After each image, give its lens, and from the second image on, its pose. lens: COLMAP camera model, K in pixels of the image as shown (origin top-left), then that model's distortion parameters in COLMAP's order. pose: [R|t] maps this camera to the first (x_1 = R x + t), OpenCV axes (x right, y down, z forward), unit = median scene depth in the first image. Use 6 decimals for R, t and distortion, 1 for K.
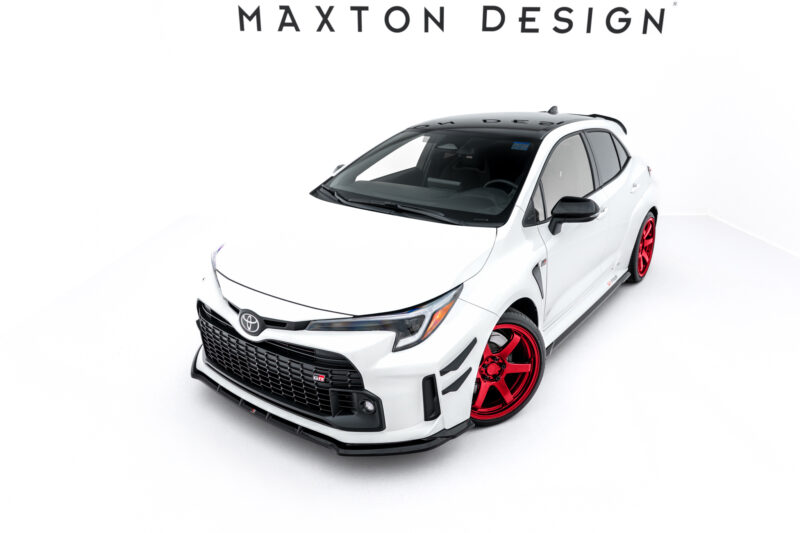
lens RADIAL K [[577.9, 0, 400.0], [0, 577.9, 266.5], [0, 0, 1]] dist [-0.000245, 0.000024]
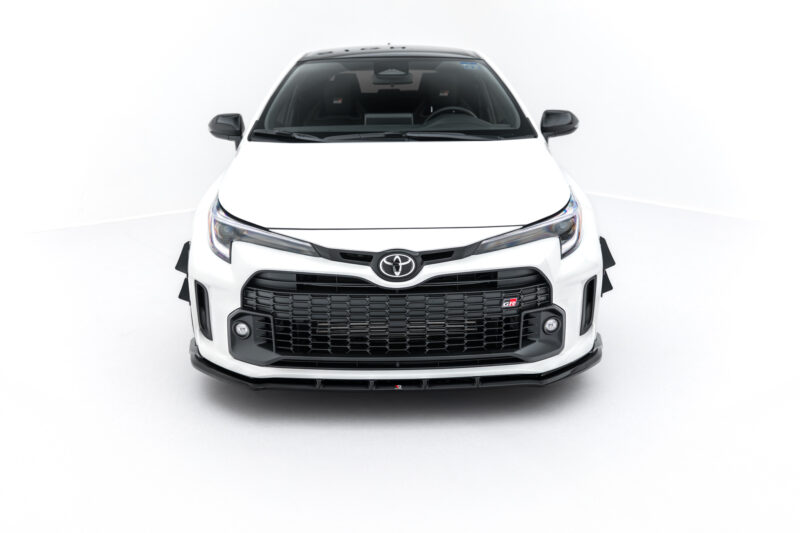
lens RADIAL K [[798.8, 0, 400.0], [0, 798.8, 266.5], [0, 0, 1]] dist [-0.009763, -0.001078]
pose [[0.785881, -0.168887, 0.594868, -0.902281], [0.213173, 0.977005, -0.004246, 0.104682], [-0.580472, 0.130147, 0.803812, 0.136504]]
